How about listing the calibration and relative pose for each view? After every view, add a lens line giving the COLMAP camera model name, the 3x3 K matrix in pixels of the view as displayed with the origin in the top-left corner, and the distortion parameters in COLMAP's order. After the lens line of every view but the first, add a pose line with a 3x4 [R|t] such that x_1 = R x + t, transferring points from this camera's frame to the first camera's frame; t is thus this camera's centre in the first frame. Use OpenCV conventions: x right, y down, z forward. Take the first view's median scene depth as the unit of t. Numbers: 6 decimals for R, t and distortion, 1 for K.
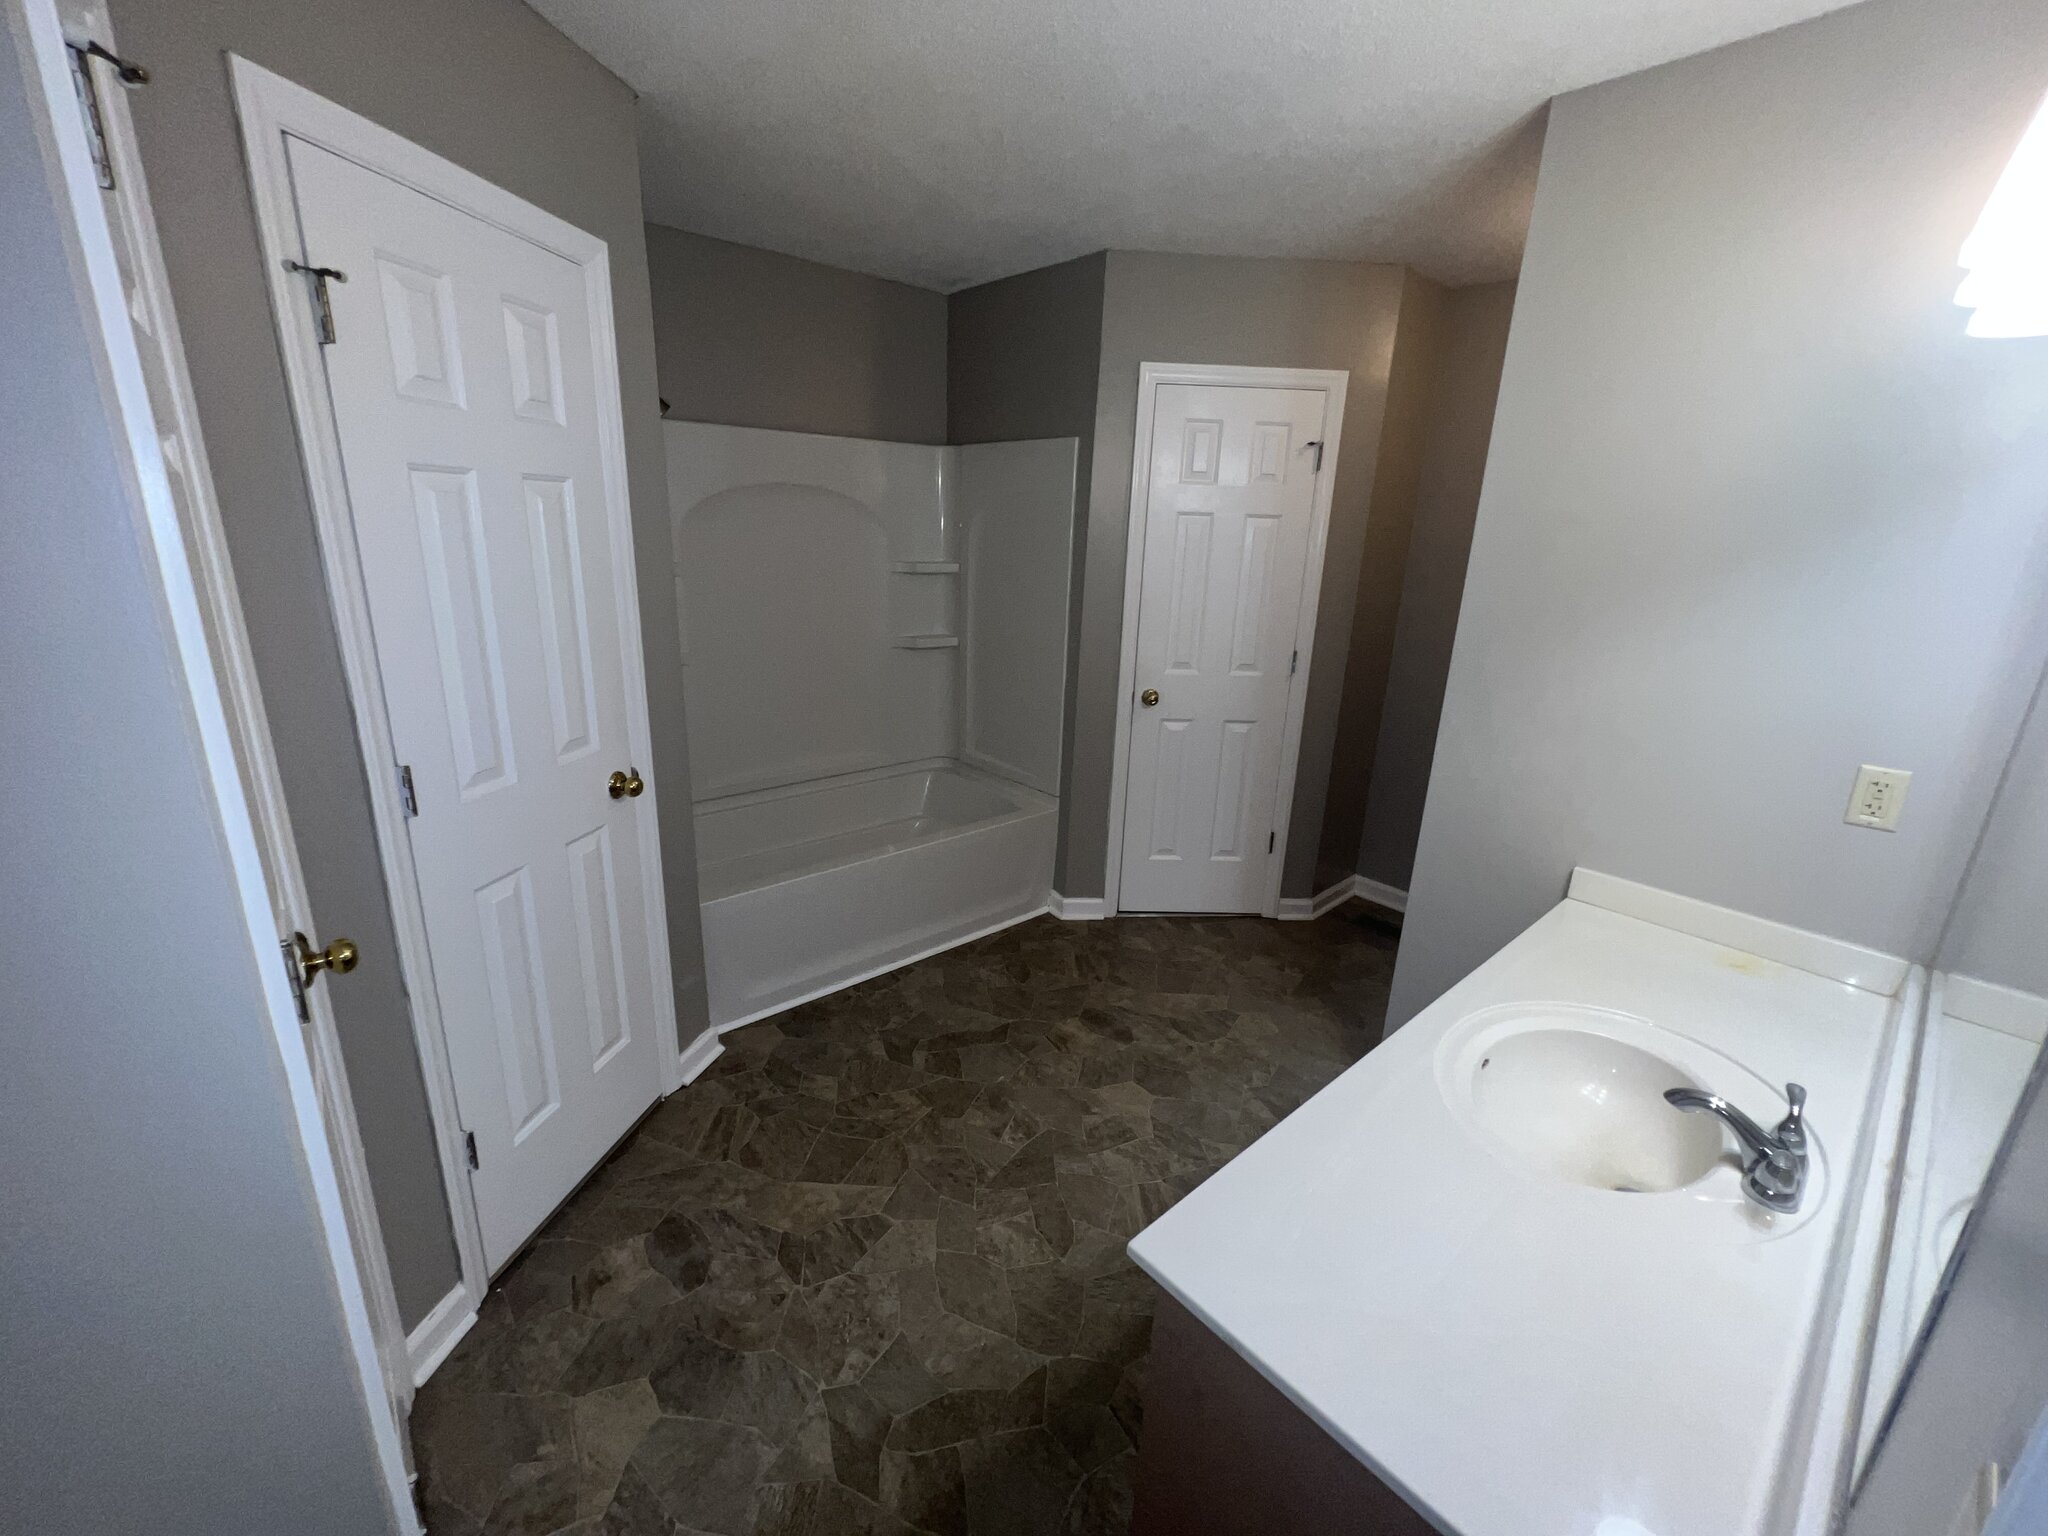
lens RADIAL K [[822.9, 0, 1020.8], [0, 822.9, 762.9], [0, 0, 1]] dist [0.001555, 0.000133]
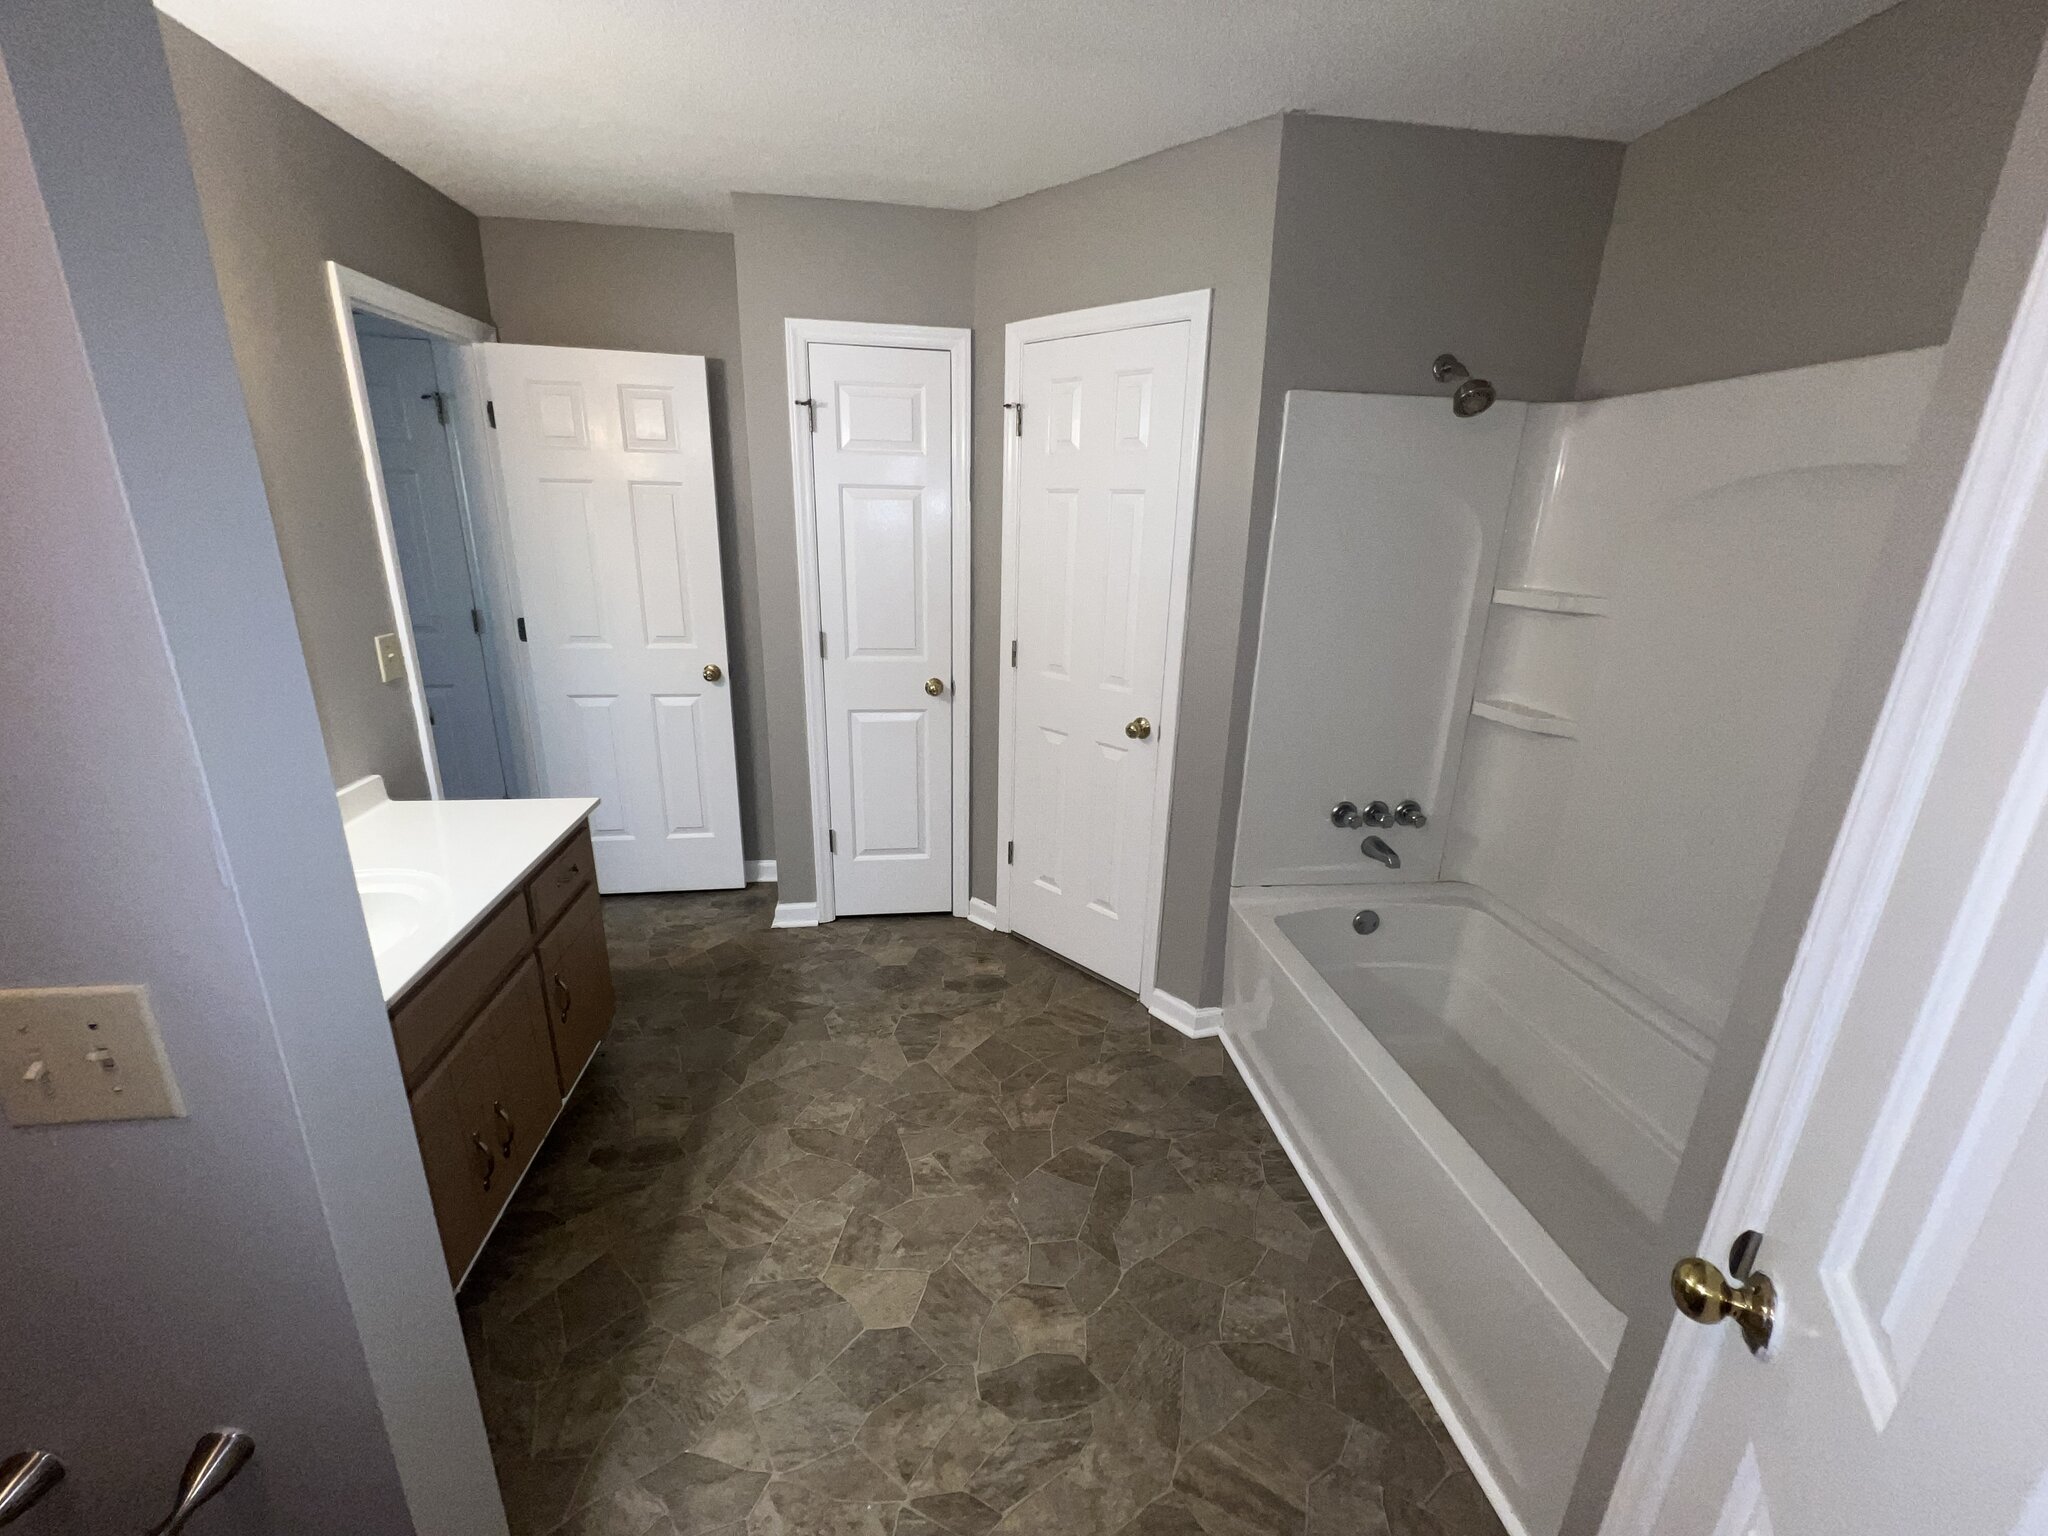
lens RADIAL K [[822.9, 0, 1020.0], [0, 822.9, 765.0], [0, 0, 1]] dist [0.001555, 0.000133]
pose [[-0.549564, 0.203893, -0.810189, 0.595078], [-0.271719, 0.873417, 0.404117, -0.349329], [0.790030, 0.442232, -0.424597, 1.269139]]
